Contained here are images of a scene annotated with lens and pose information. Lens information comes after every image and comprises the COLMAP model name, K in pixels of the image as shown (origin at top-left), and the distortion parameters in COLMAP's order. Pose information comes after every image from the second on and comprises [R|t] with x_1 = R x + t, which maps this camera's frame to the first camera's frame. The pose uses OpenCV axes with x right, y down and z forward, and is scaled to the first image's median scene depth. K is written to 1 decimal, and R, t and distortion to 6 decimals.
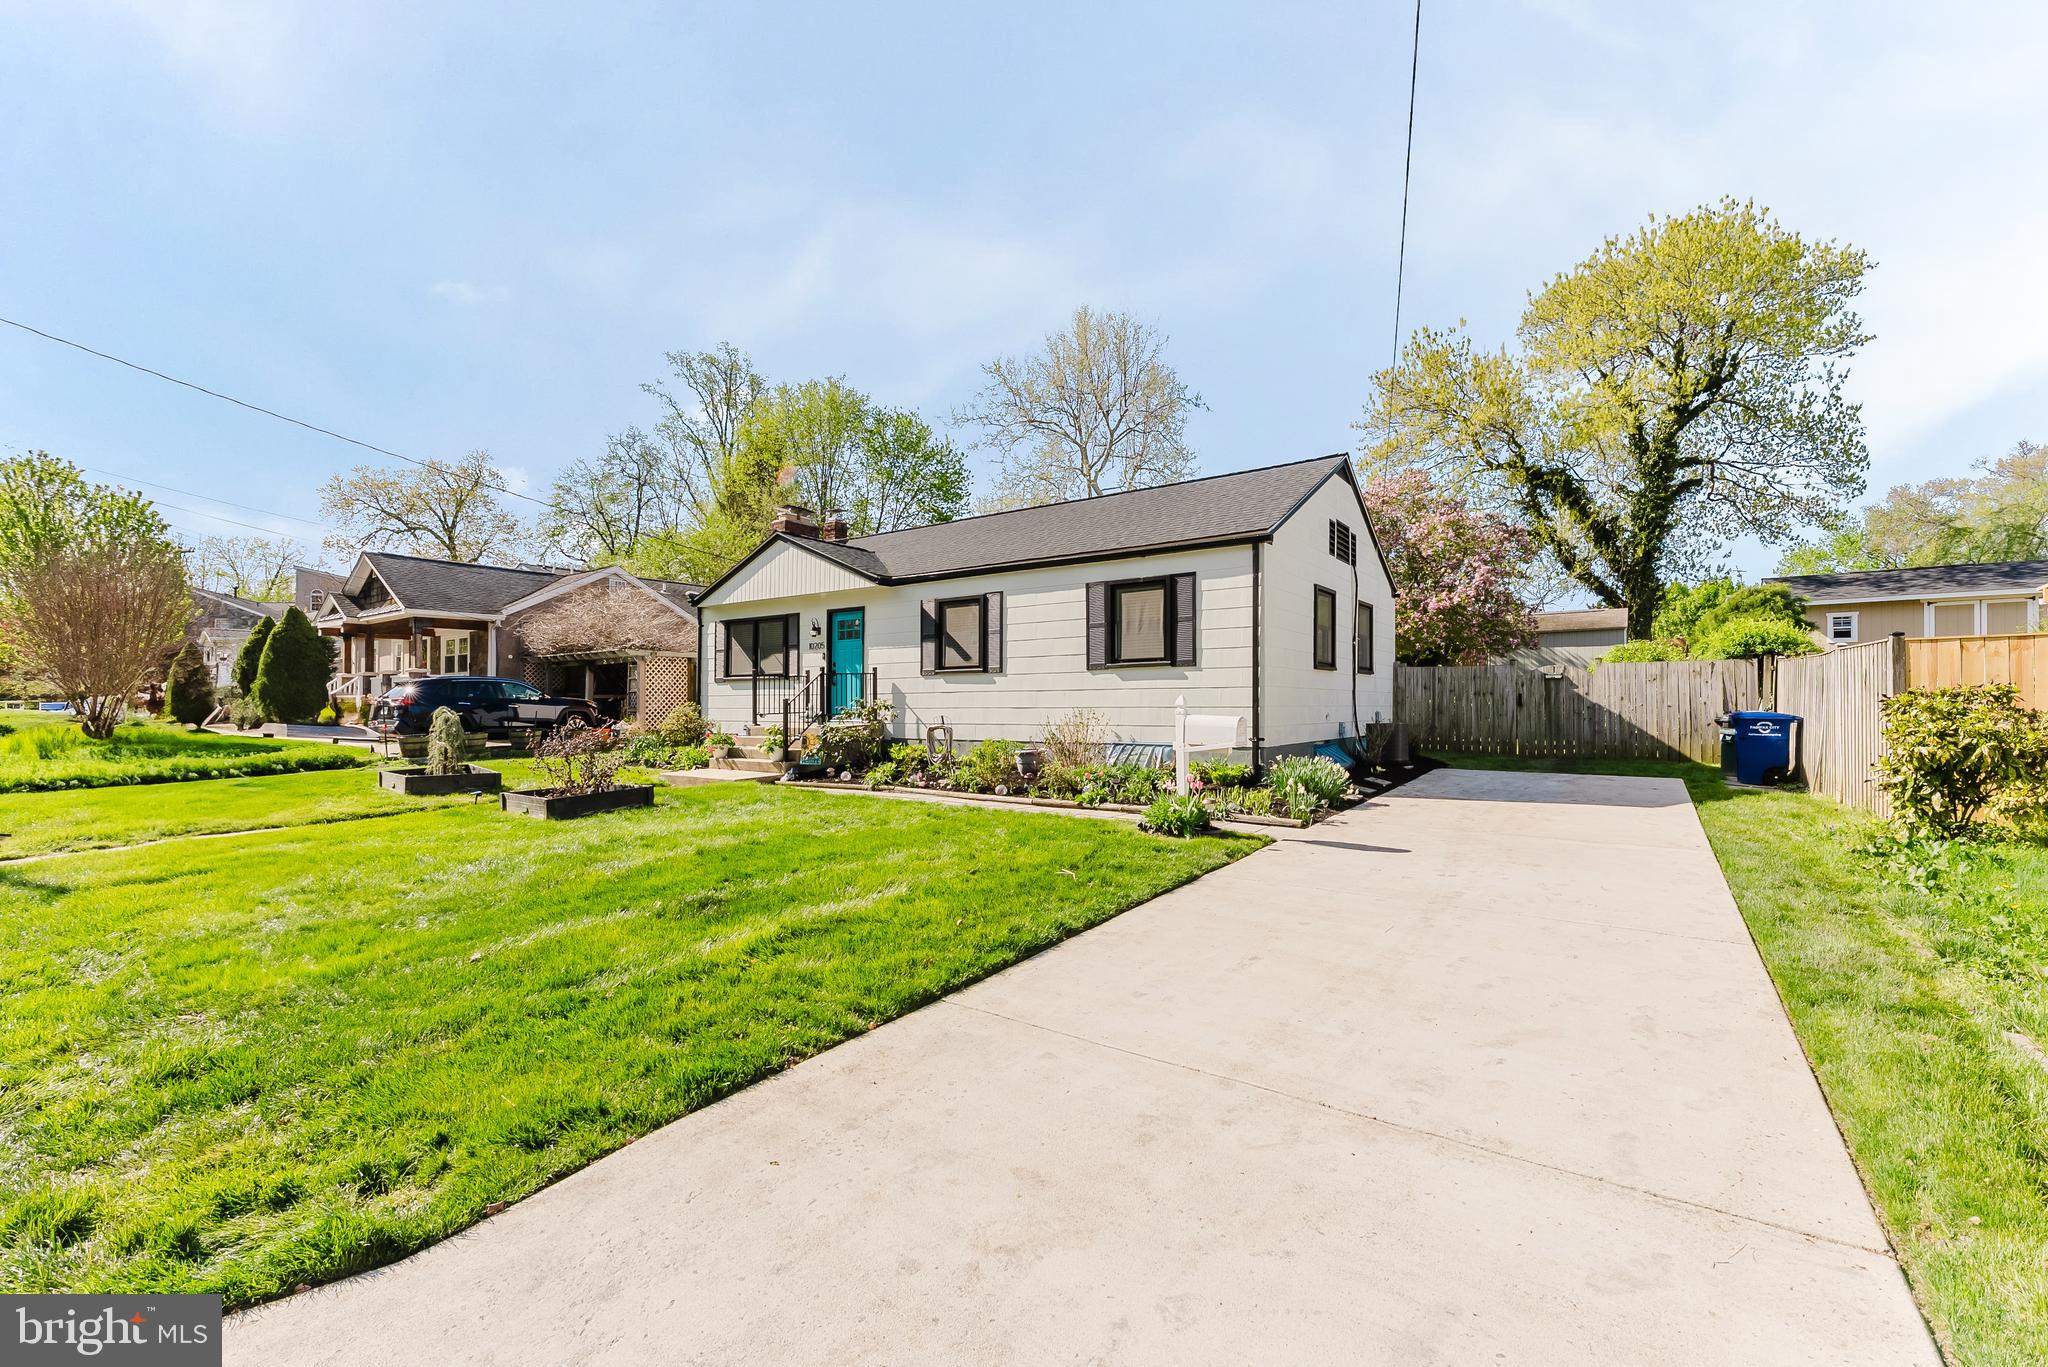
lens RADIAL K [[818.2, 0, 1035.1], [0, 818.2, 668.0], [0, 0, 1]] dist [0.000932, -0.000530]
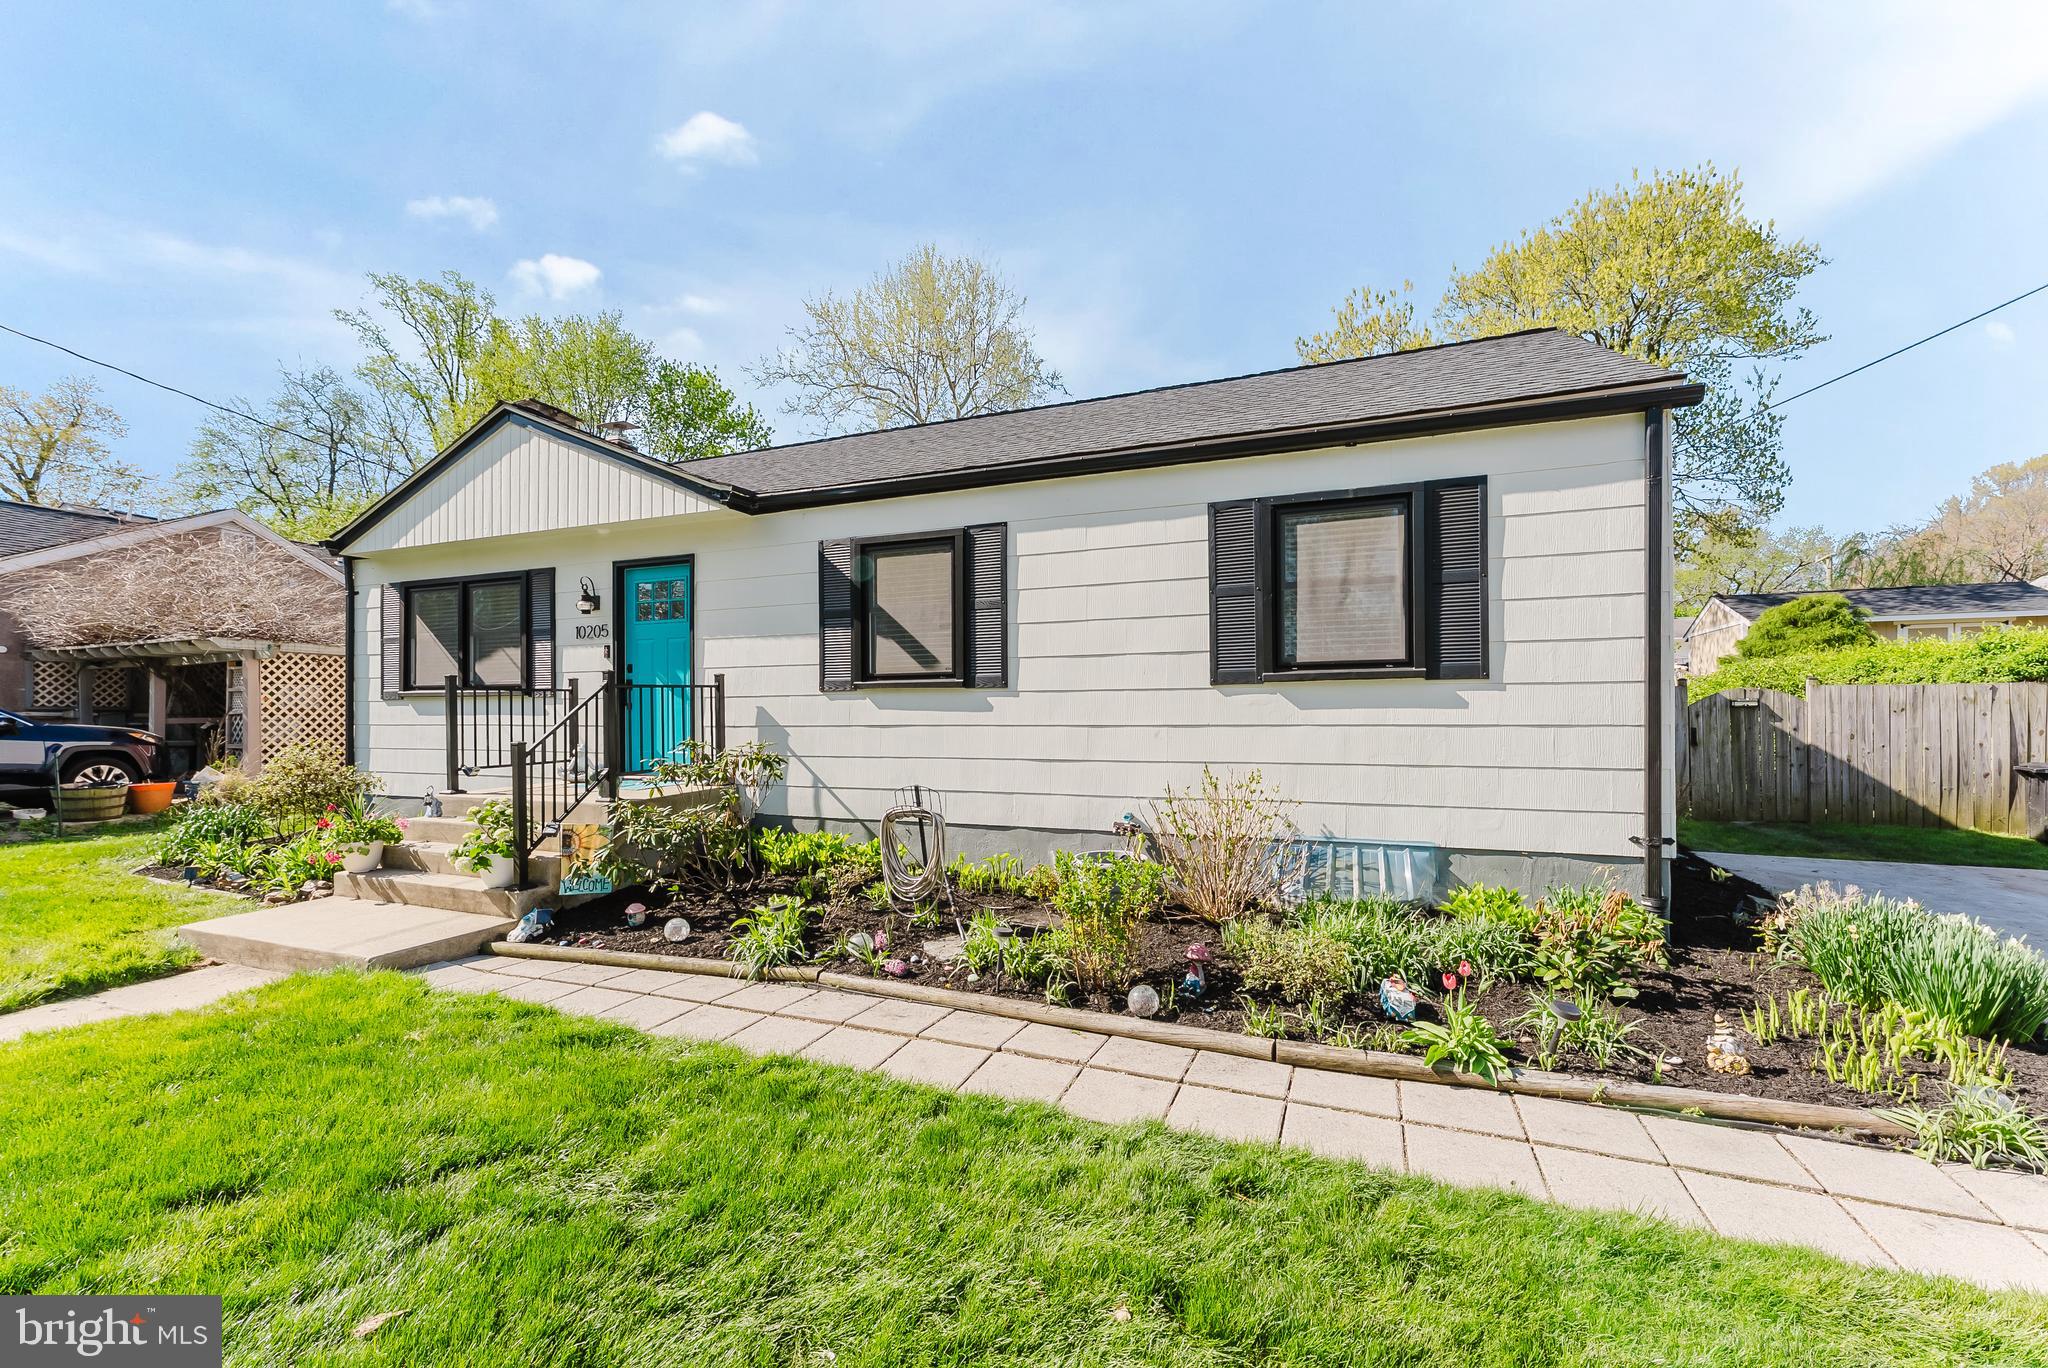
lens RADIAL K [[818.2, 0, 1007.9], [0, 818.2, 716.2], [0, 0, 1]] dist [0.000932, -0.000530]
pose [[0.975808, 0.005284, 0.218565, -0.128461], [-0.013396, 0.999274, 0.035652, 0.004410], [-0.218218, -0.037717, 0.975171, 0.454693]]
